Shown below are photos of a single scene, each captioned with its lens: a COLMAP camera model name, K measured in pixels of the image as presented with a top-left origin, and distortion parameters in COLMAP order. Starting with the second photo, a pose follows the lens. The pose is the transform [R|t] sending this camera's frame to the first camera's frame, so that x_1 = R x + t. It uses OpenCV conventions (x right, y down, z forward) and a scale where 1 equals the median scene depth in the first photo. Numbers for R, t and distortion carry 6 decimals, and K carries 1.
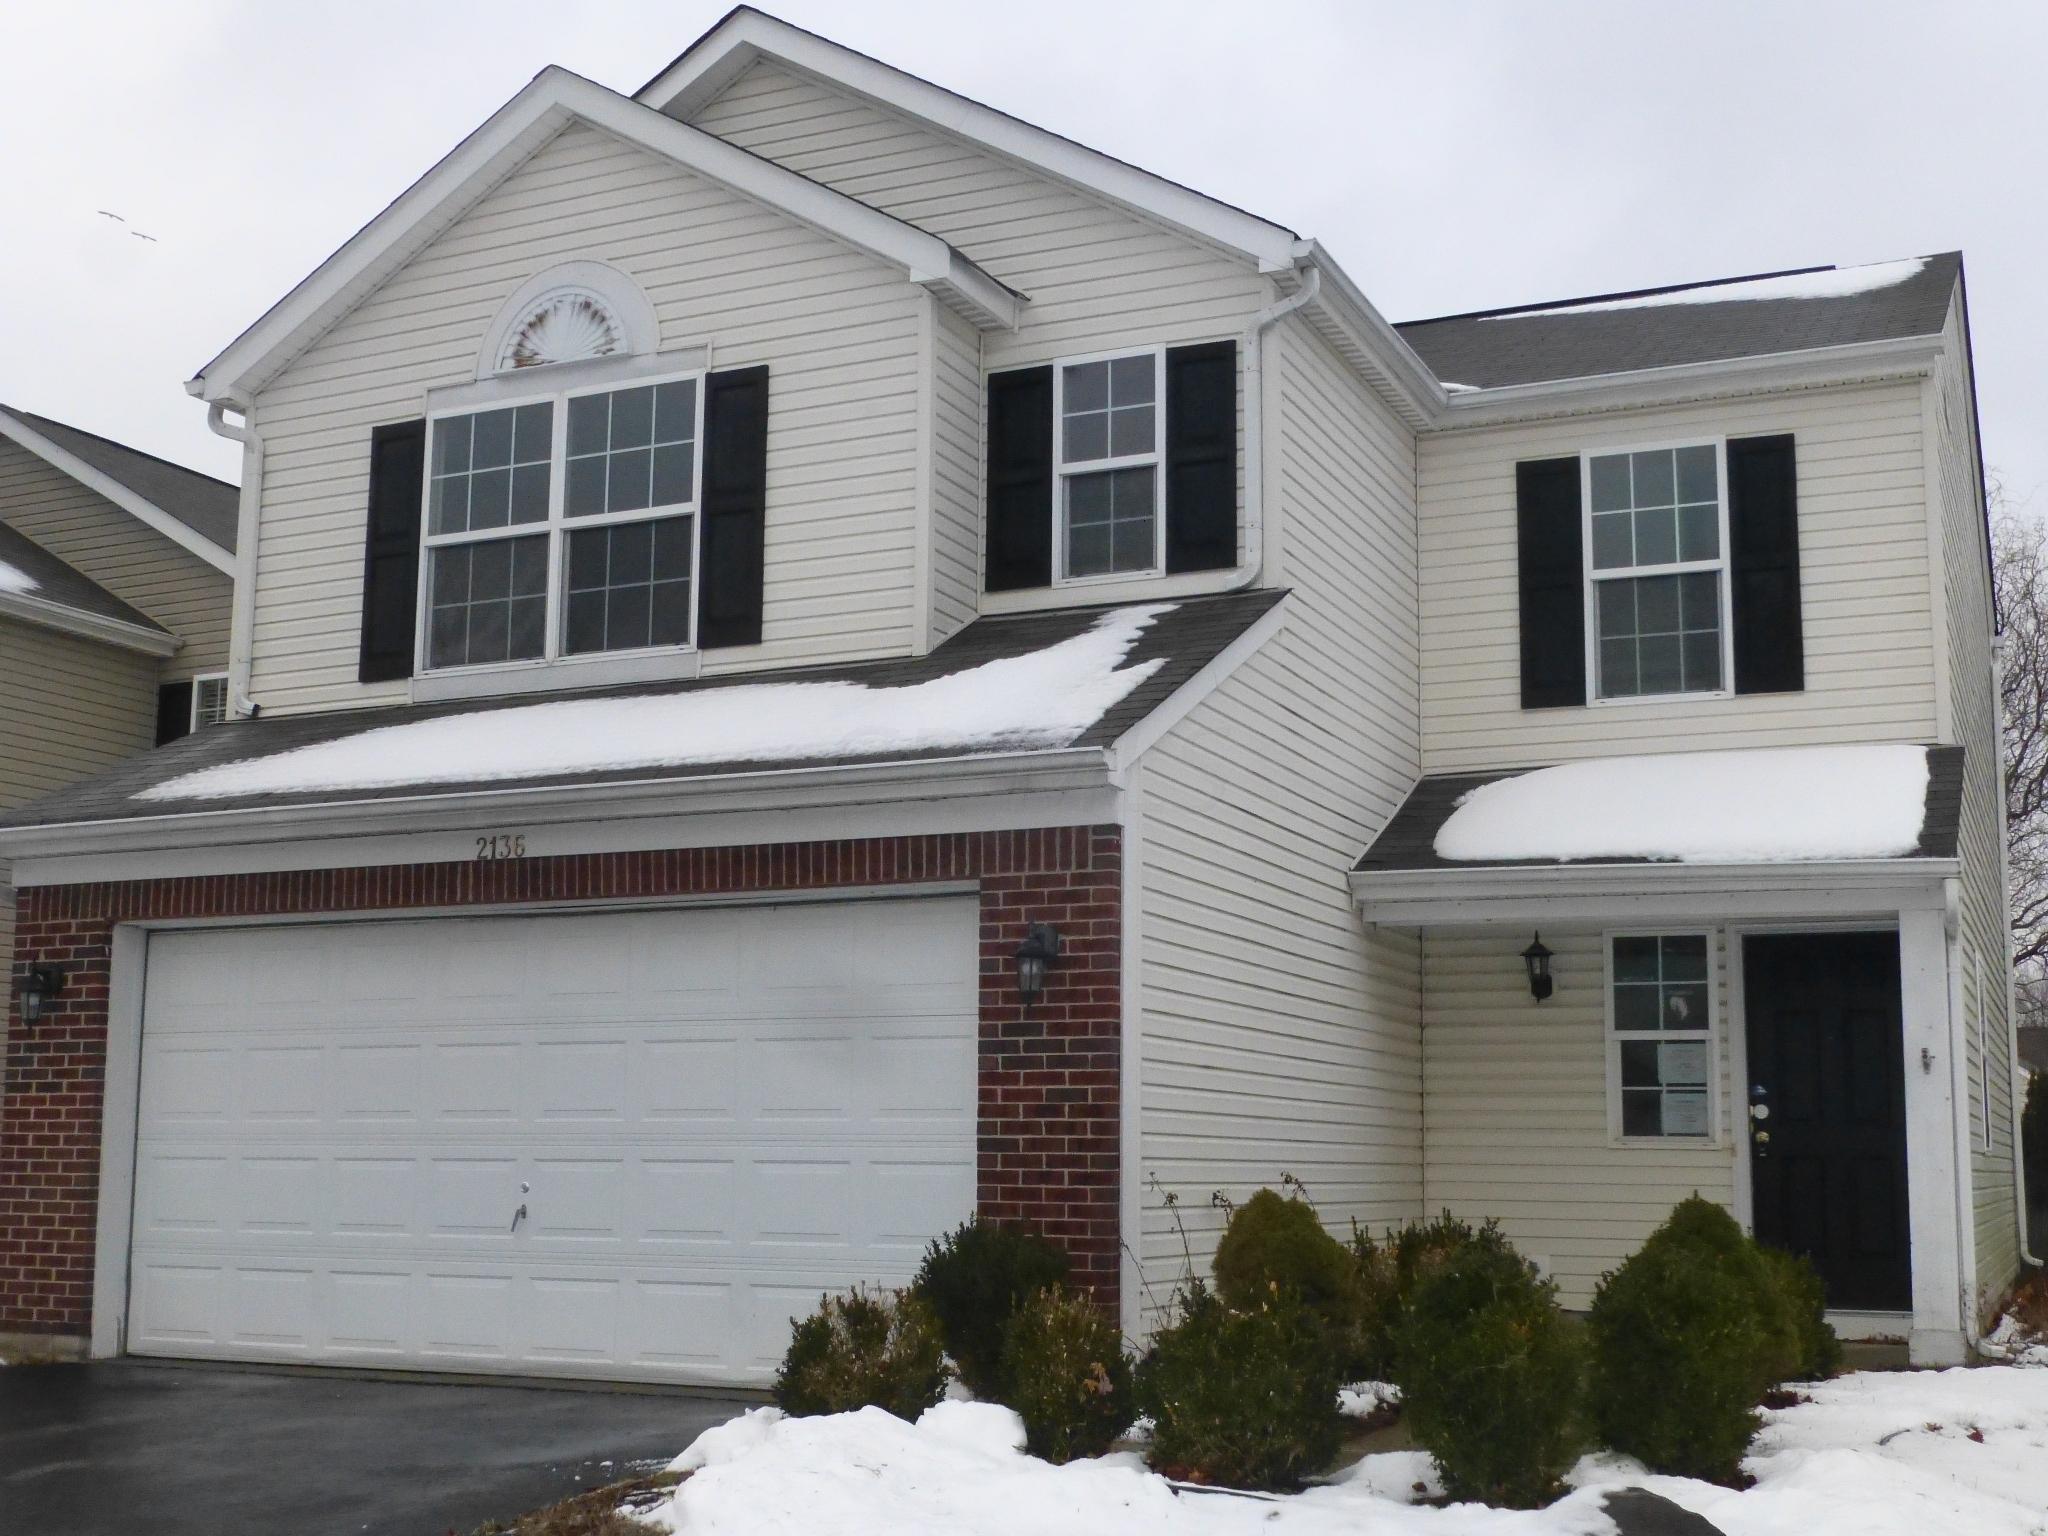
lens RADIAL K [[2369.8, 0, 1029.8], [0, 2369.8, 913.6], [0, 0, 1]] dist [0.021507, 0.000000]
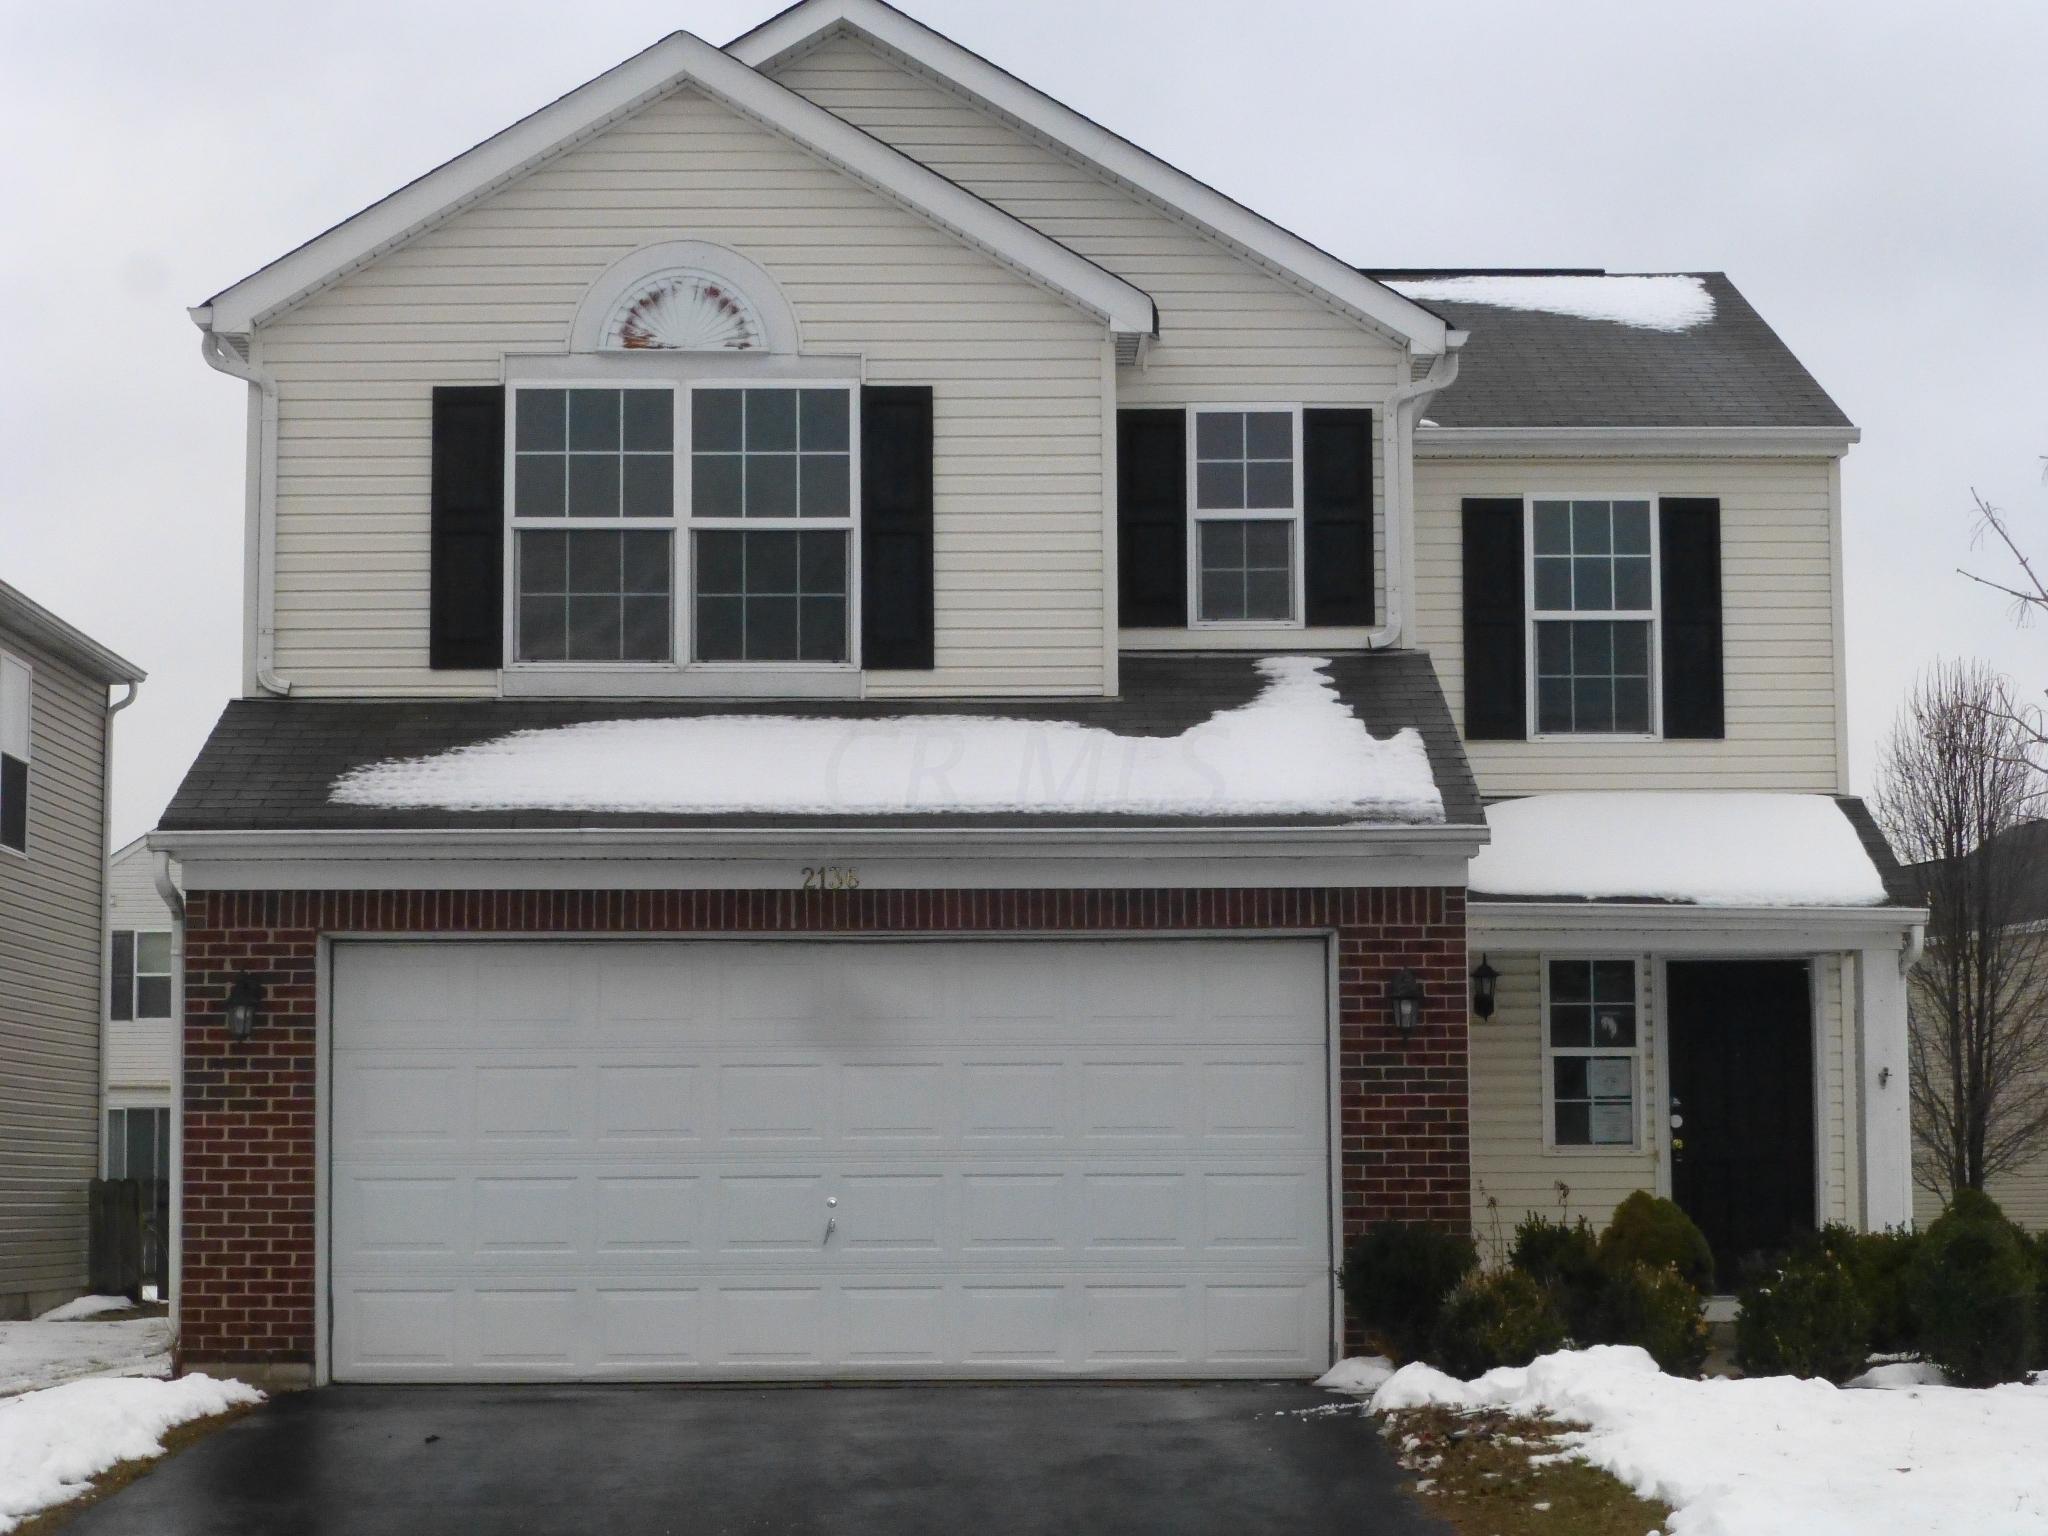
lens RADIAL K [[3681.1, 0, 1019.3], [0, 3681.1, 1022.2], [0, 0, 1]] dist [0.203809, 0.000000]
pose [[0.907096, 0.006946, 0.420867, -0.735420], [-0.033332, 0.997909, 0.055371, -0.050726], [-0.419603, -0.064256, 0.905431, -0.451699]]
